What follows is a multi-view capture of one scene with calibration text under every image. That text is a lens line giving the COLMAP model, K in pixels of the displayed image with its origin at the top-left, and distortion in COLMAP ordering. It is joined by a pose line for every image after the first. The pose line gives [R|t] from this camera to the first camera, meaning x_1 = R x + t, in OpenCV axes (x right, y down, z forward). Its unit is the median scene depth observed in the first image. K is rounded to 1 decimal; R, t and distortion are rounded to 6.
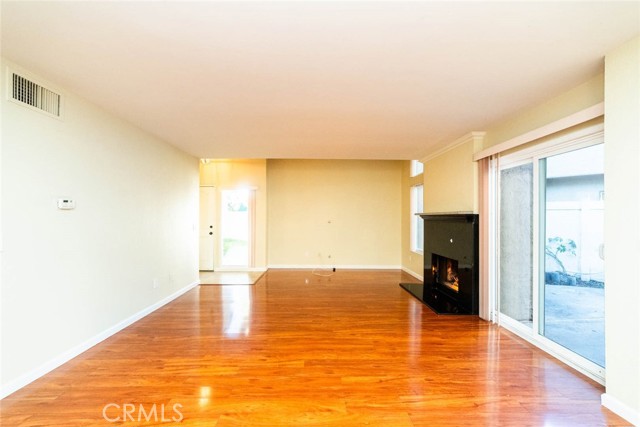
lens RADIAL K [[248.8, 0, 318.5], [0, 248.8, 211.2], [0, 0, 1]] dist [-0.011711, 0.001676]
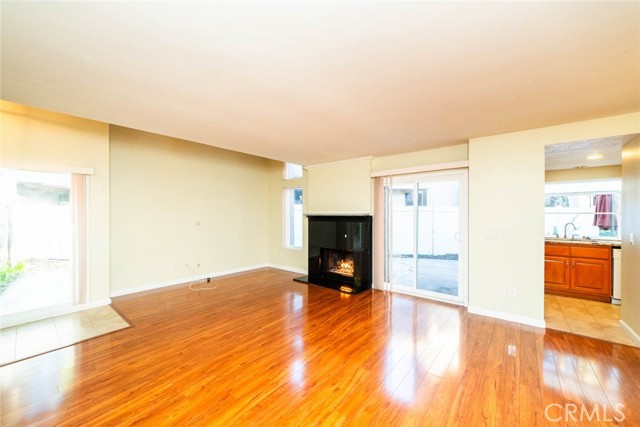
lens RADIAL K [[248.8, 0, 316.2], [0, 248.8, 218.2], [0, 0, 1]] dist [-0.011711, 0.001676]
pose [[0.645892, -0.011827, 0.763337, -0.616549], [-0.020201, 0.999265, 0.032575, -0.012027], [-0.763161, -0.036460, 0.645179, 0.353888]]
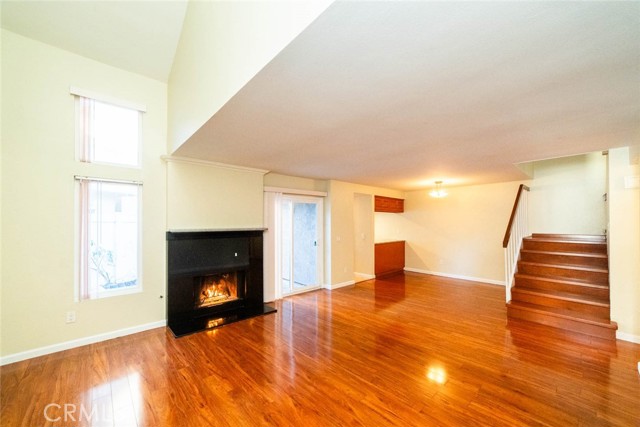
lens RADIAL K [[248.8, 0, 321.1], [0, 248.8, 217.7], [0, 0, 1]] dist [-0.011711, 0.001676]
pose [[-0.659022, 0.011367, 0.752038, -0.609021], [-0.017623, 0.999378, -0.030549, -0.016069], [-0.751917, -0.033386, -0.658412, 1.677337]]
